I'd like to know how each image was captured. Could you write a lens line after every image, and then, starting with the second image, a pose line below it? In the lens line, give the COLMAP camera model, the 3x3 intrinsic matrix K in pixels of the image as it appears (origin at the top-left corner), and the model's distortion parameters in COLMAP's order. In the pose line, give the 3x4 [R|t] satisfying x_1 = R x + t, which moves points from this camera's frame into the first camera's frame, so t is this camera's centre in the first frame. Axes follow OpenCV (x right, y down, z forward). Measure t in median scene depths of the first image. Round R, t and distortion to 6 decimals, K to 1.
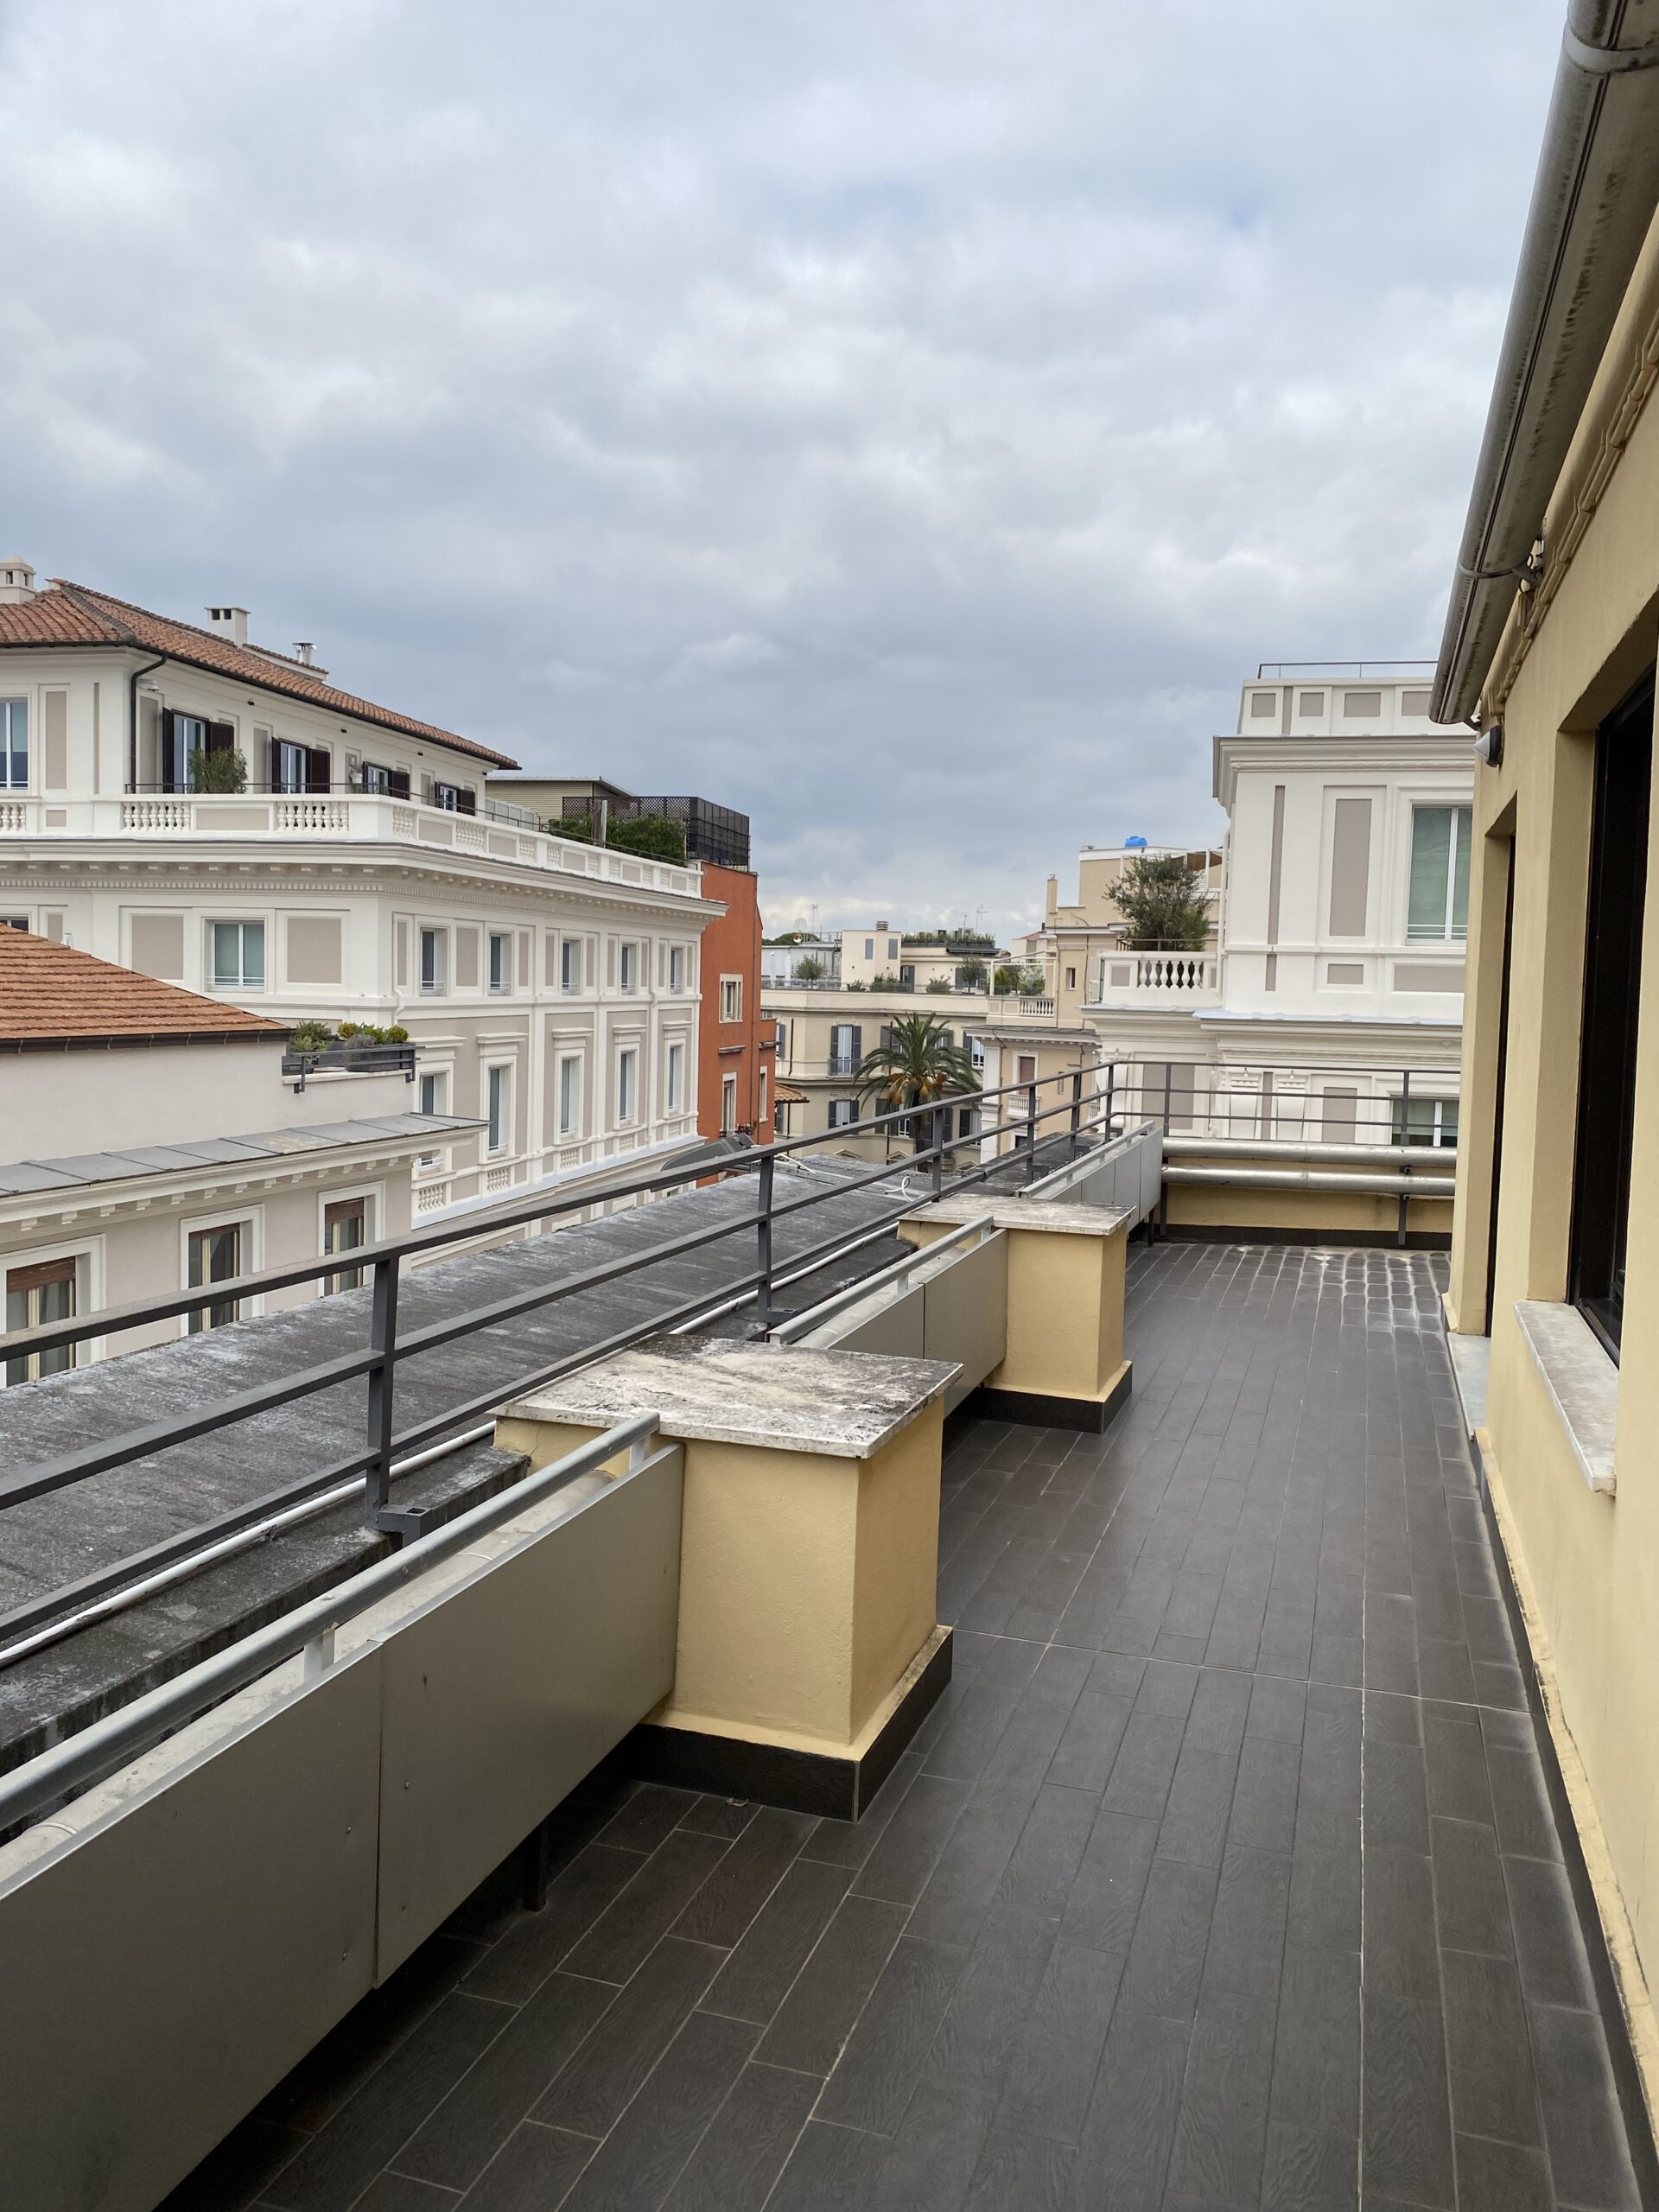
lens RADIAL K [[1673.9, 0, 829.5], [0, 1673.9, 1106.0], [0, 0, 1]] dist [0.005177, 0.000977]
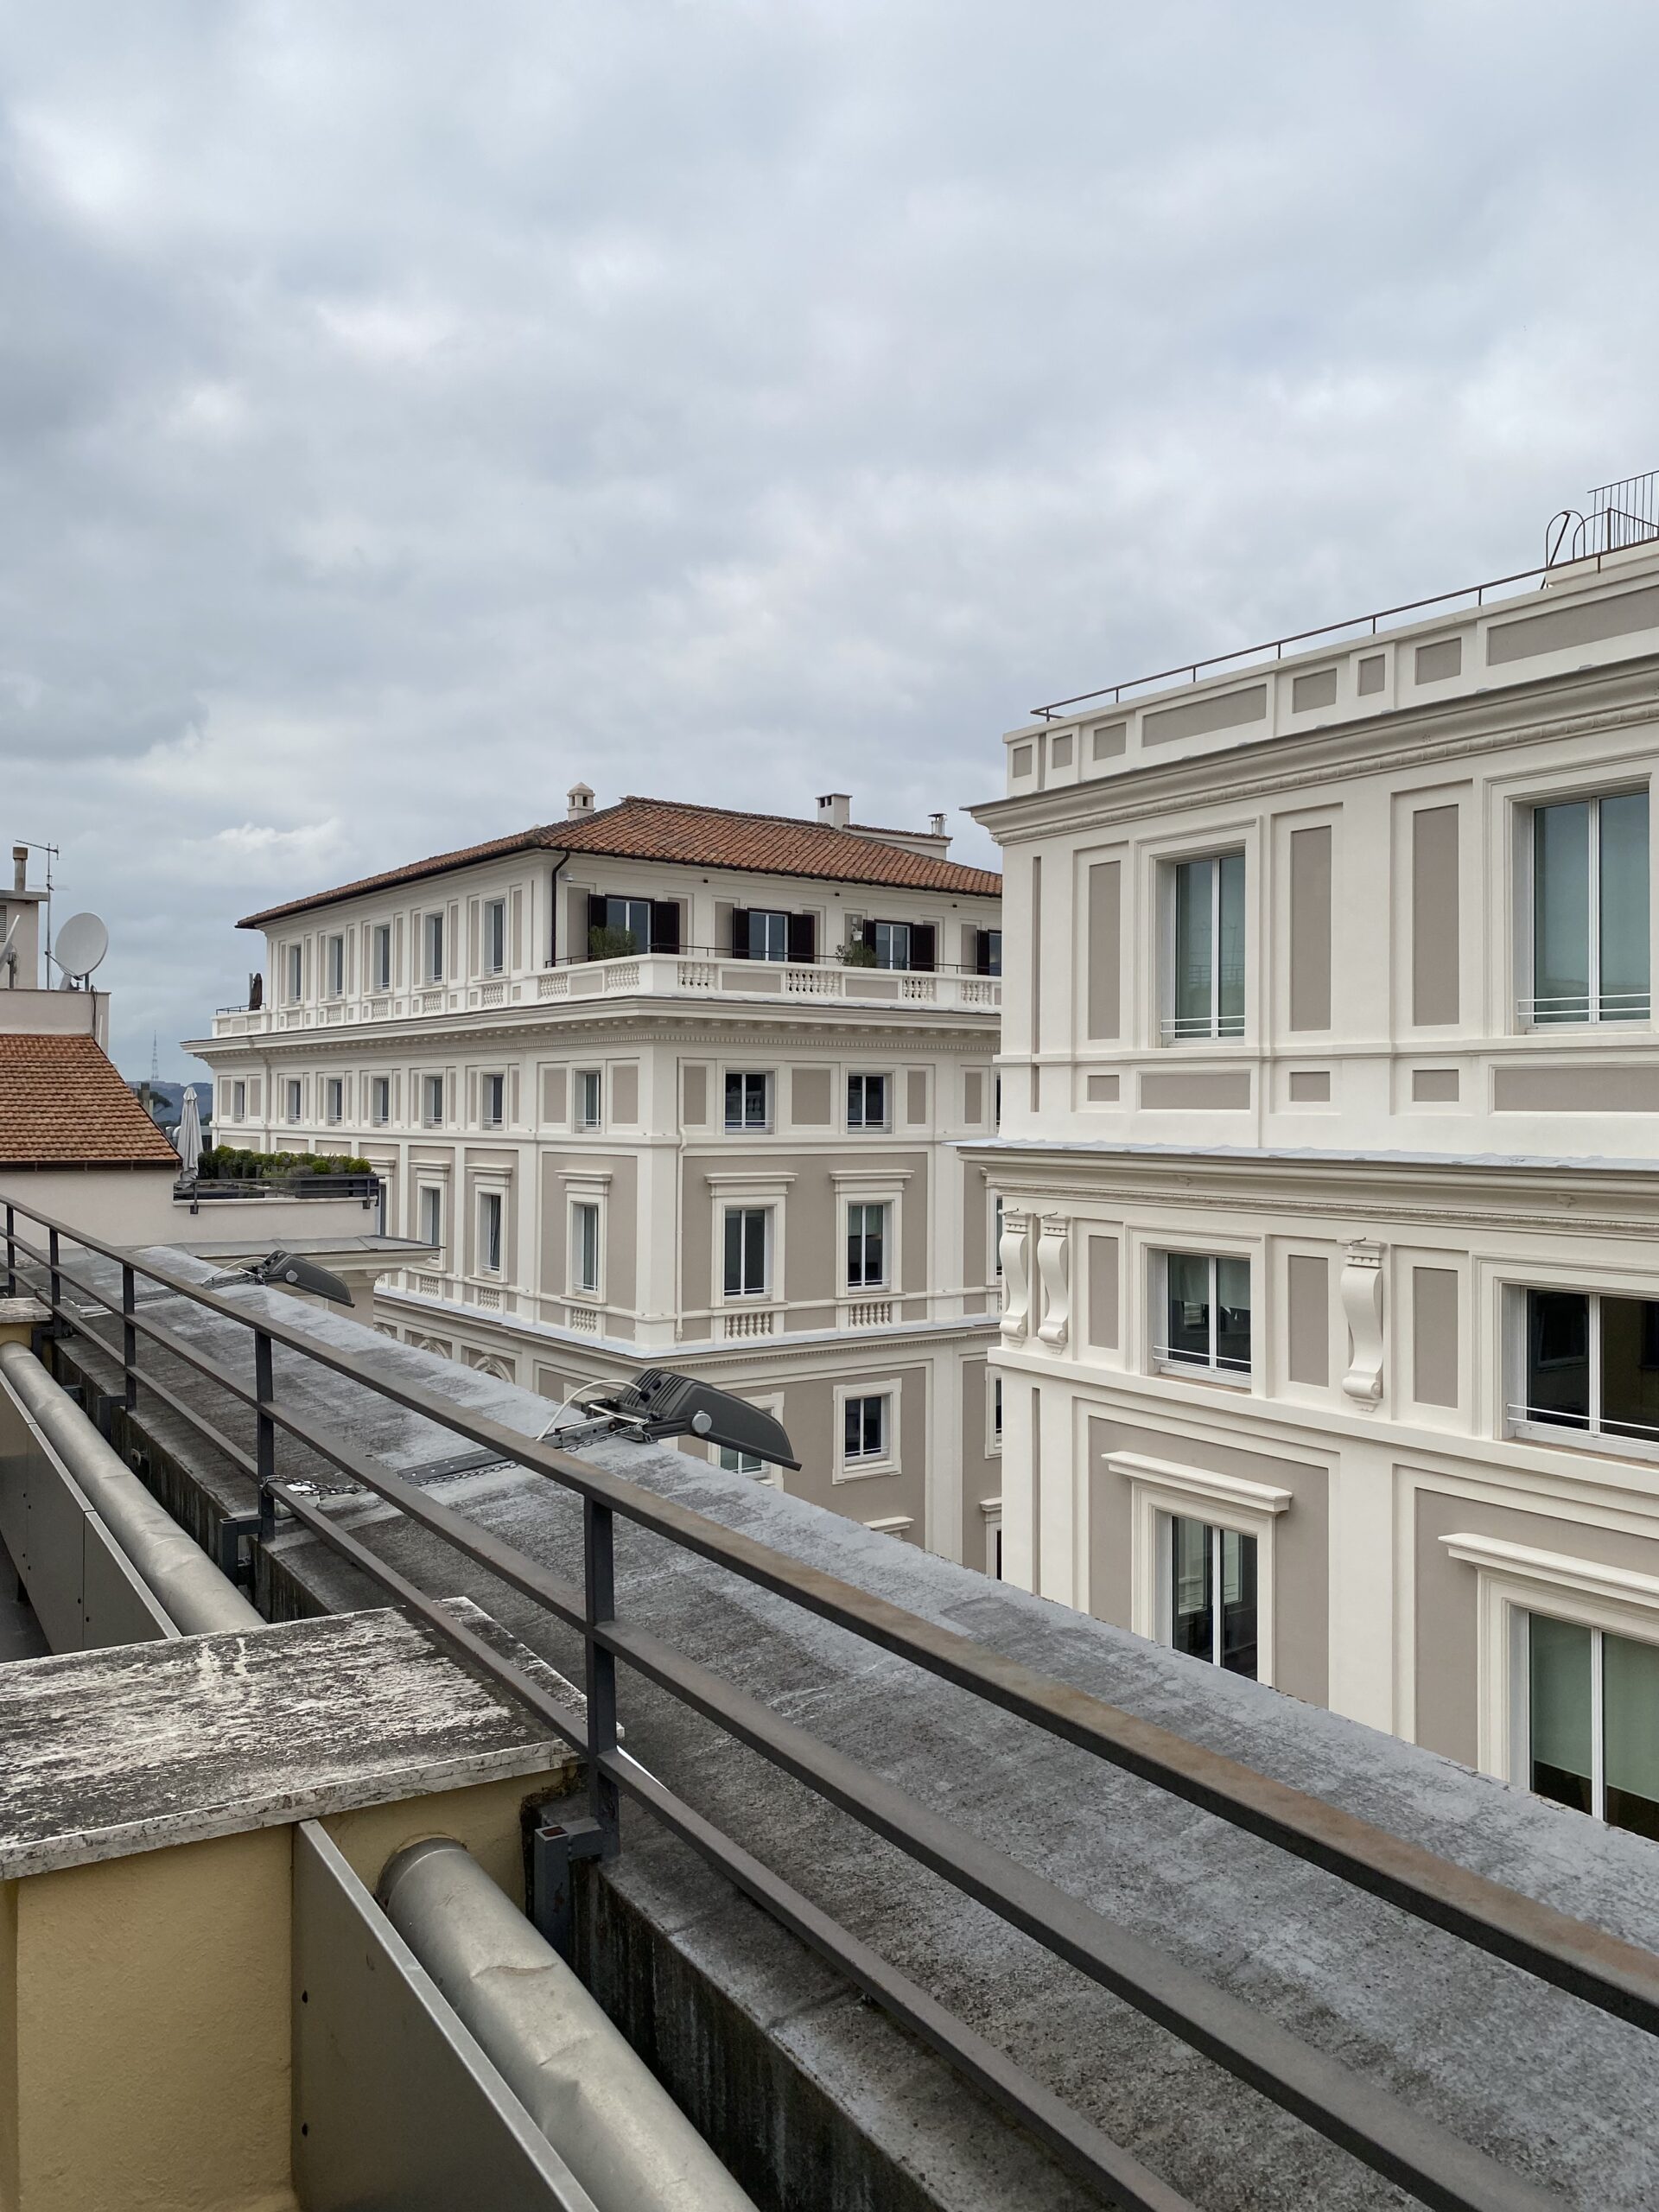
lens RADIAL K [[1631.7, 0, 829.5], [0, 1631.7, 1106.0], [0, 0, 1]] dist [0.005970, 0.000893]
pose [[0.774755, -0.022843, -0.631849, 0.472007], [-0.032876, 0.996540, -0.076339, -0.006454], [0.631406, 0.079917, 0.771323, 0.238232]]
